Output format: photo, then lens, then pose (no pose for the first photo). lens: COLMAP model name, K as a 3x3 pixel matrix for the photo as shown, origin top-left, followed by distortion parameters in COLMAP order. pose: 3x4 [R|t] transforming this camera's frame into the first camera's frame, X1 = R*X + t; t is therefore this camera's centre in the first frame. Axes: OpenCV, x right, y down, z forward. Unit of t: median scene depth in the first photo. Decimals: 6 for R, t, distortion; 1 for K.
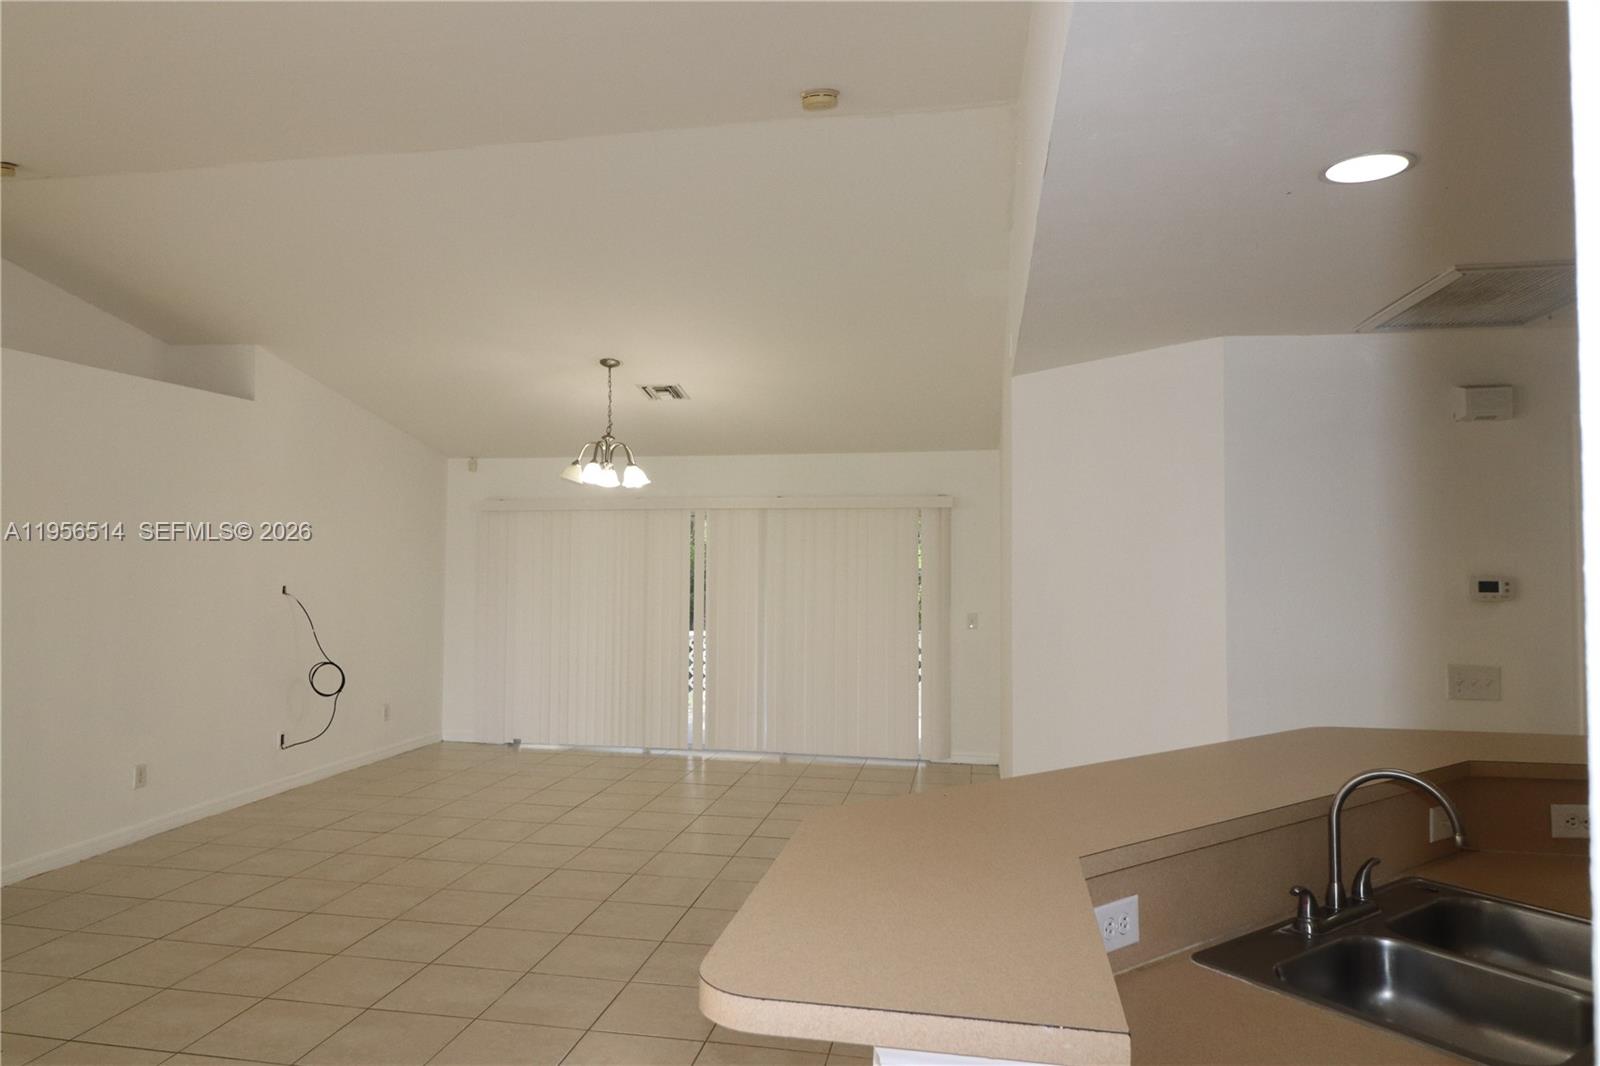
lens RADIAL K [[1020.9, 0, 791.4], [0, 1020.9, 520.5], [0, 0, 1]] dist [0.003117, -0.011757]
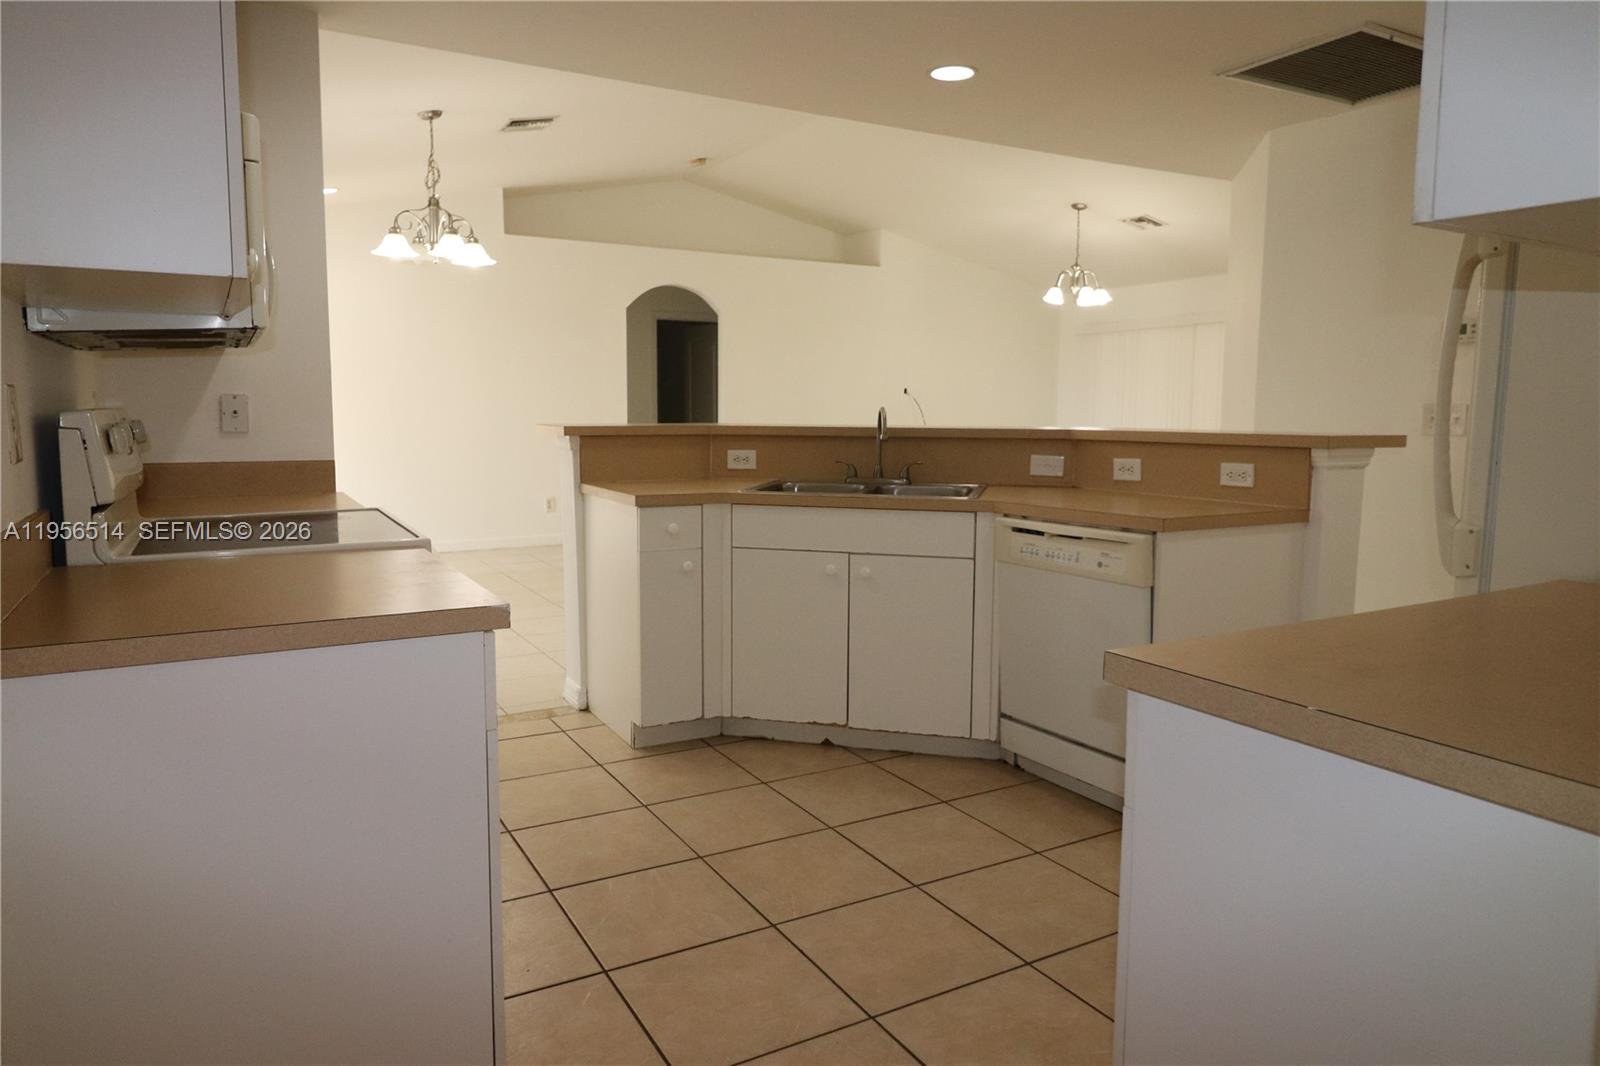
lens RADIAL K [[1020.9, 0, 791.4], [0, 1020.9, 520.5], [0, 0, 1]] dist [0.003117, -0.011757]
pose [[0.642770, 0.082500, -0.761604, 1.255150], [0.026846, 0.991148, 0.130021, 0.124529], [0.765589, -0.104020, 0.634865, -0.266217]]
